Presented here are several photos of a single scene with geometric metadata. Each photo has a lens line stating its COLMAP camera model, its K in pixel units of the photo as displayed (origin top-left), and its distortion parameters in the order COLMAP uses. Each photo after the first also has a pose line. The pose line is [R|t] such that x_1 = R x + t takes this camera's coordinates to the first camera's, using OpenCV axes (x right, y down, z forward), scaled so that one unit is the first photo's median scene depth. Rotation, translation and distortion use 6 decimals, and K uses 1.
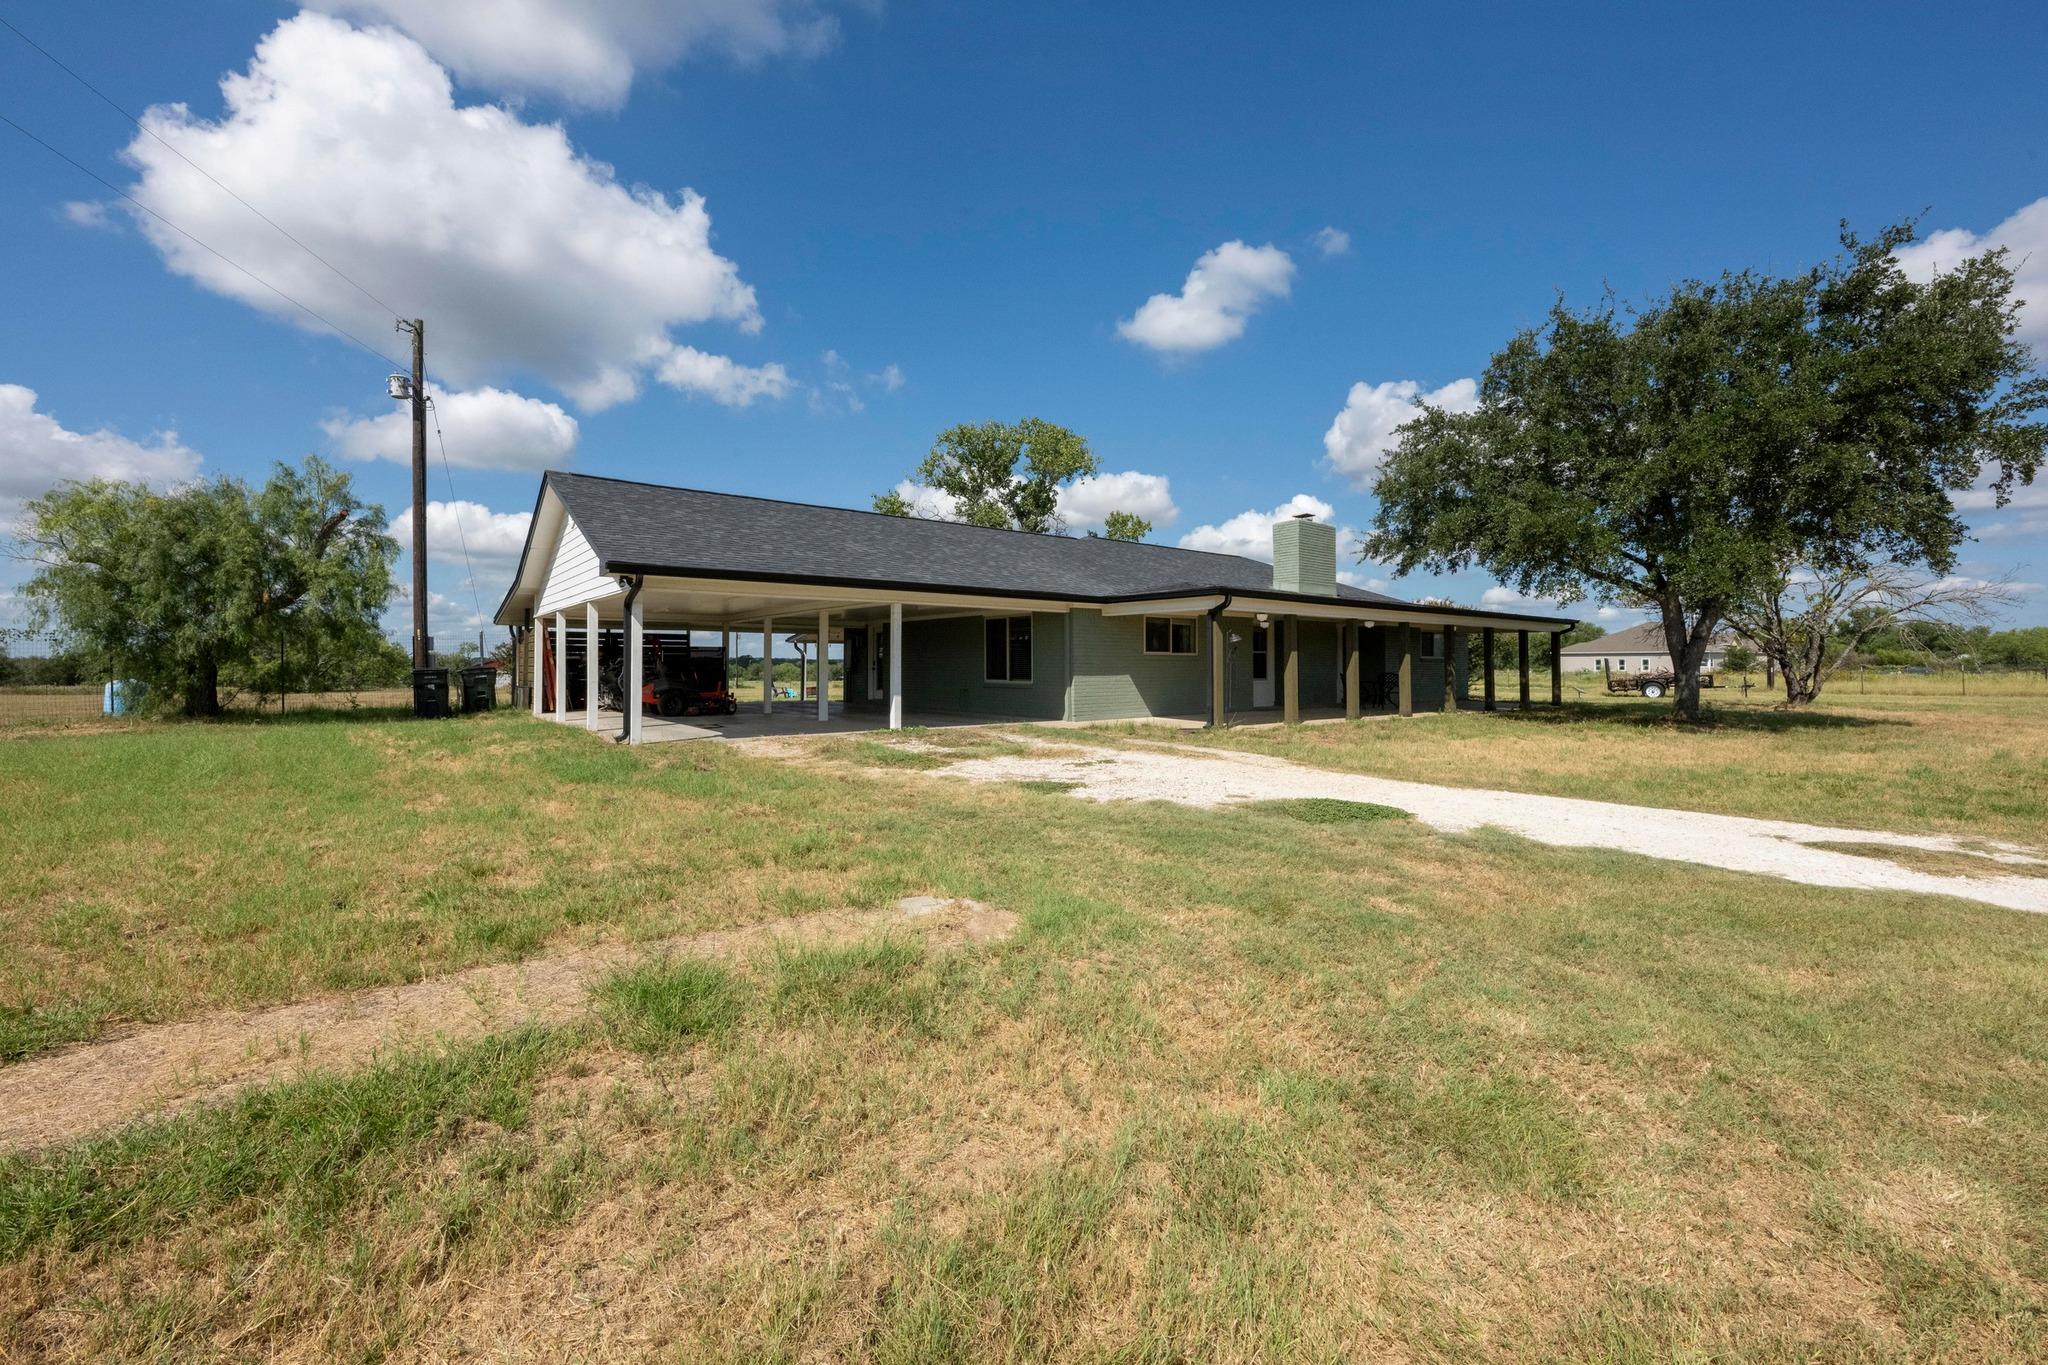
lens RADIAL K [[817.6, 0, 1024.0], [0, 817.6, 682.5], [0, 0, 1]] dist [-0.014123, -0.000028]
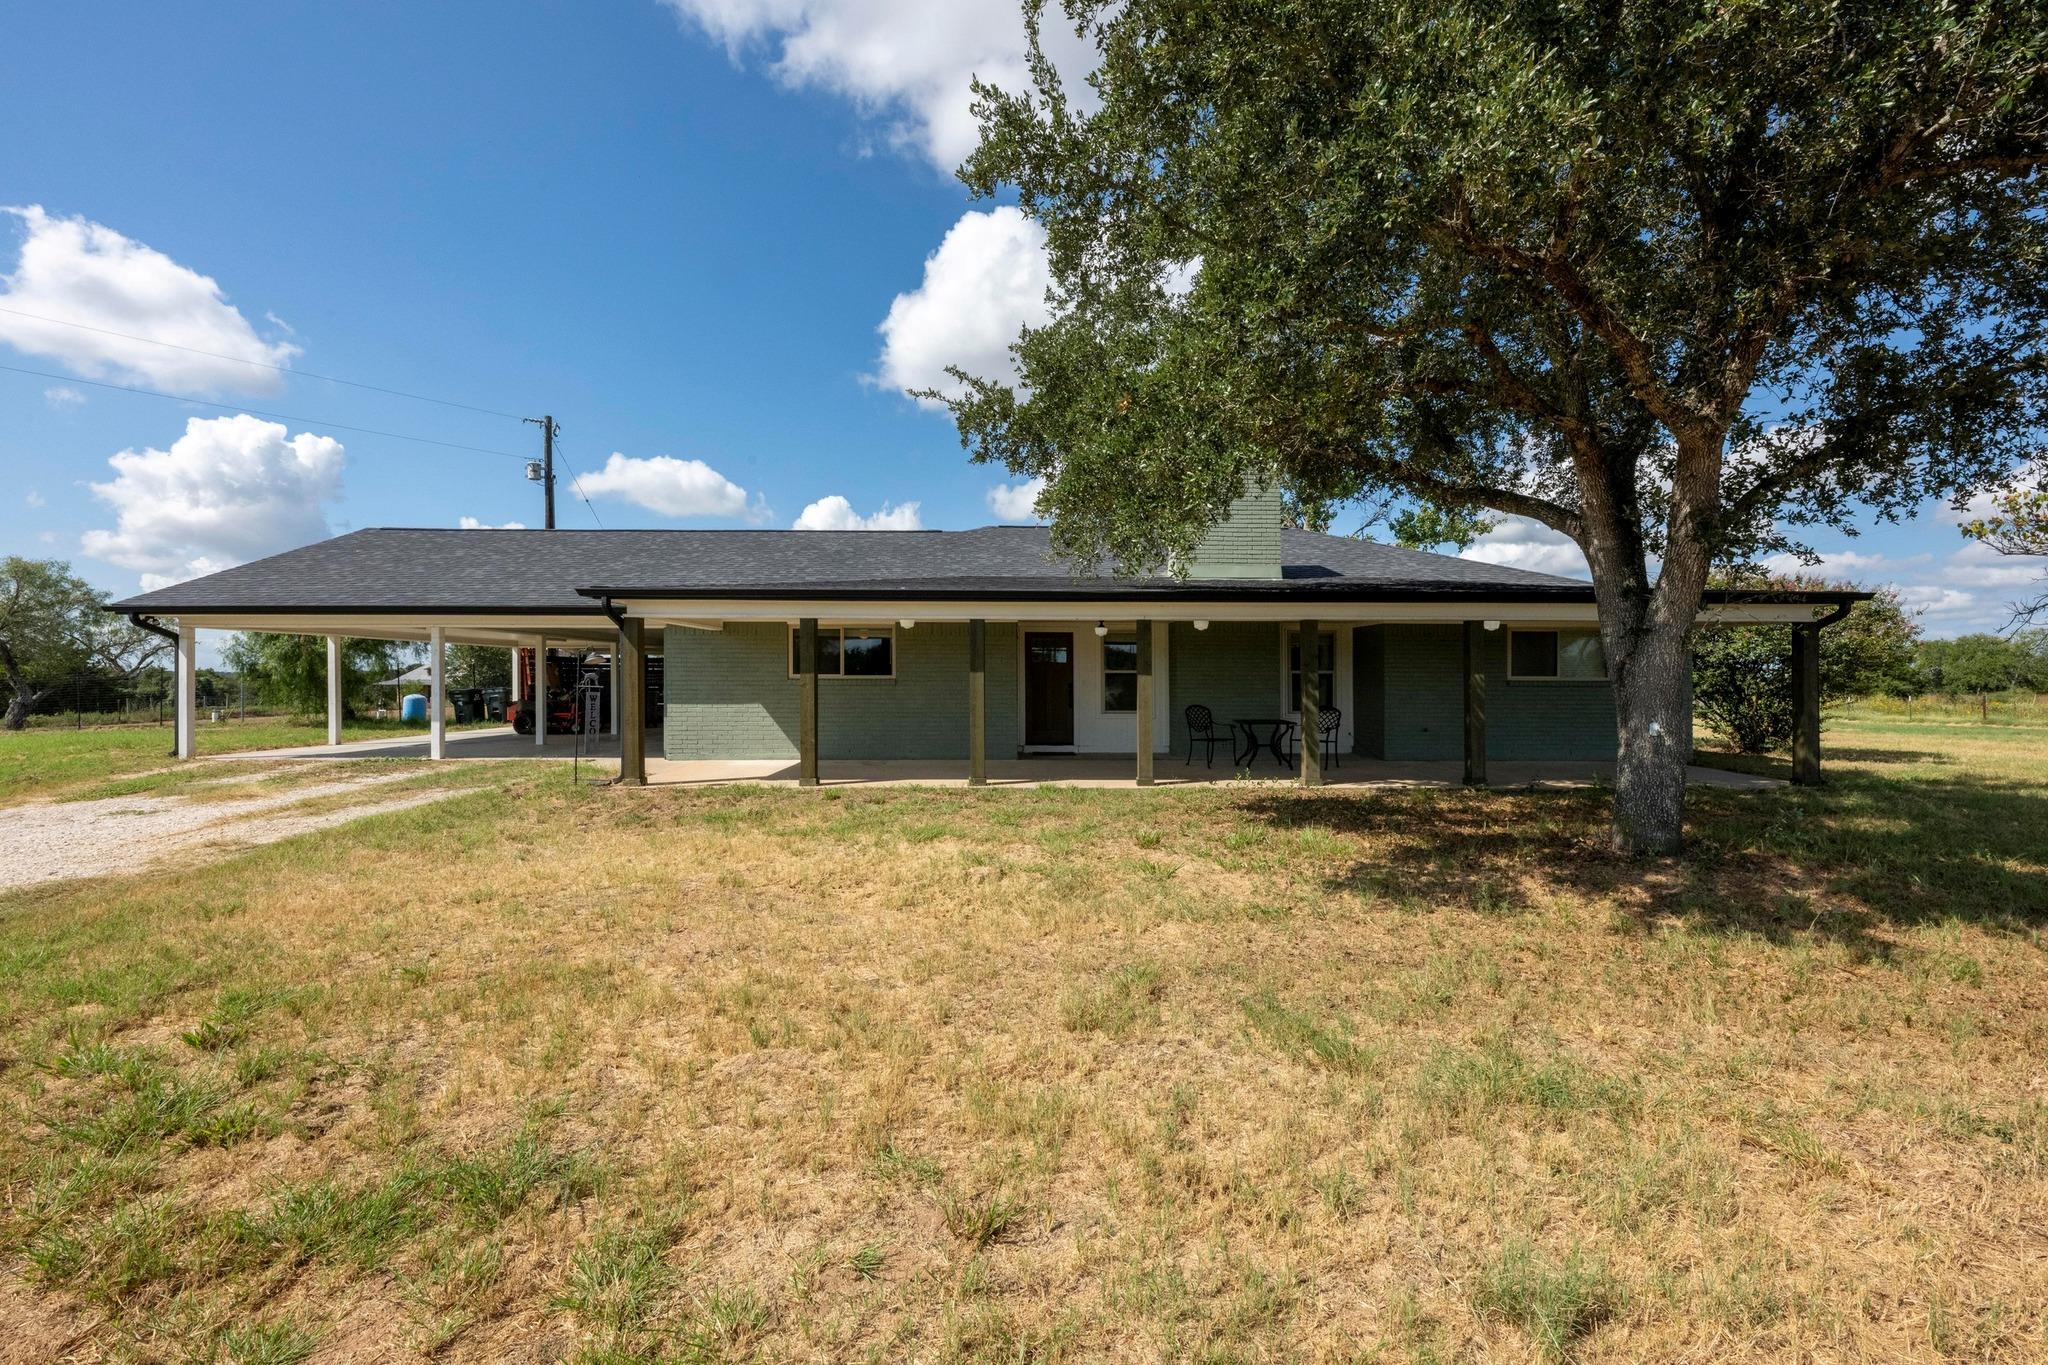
lens RADIAL K [[817.6, 0, 1024.0], [0, 817.6, 682.5], [0, 0, 1]] dist [-0.014123, -0.000028]
pose [[0.793151, 0.006892, -0.608986, 0.729970], [-0.018968, 0.999730, -0.013390, -0.022370], [0.608730, 0.022171, 0.793068, 0.469841]]
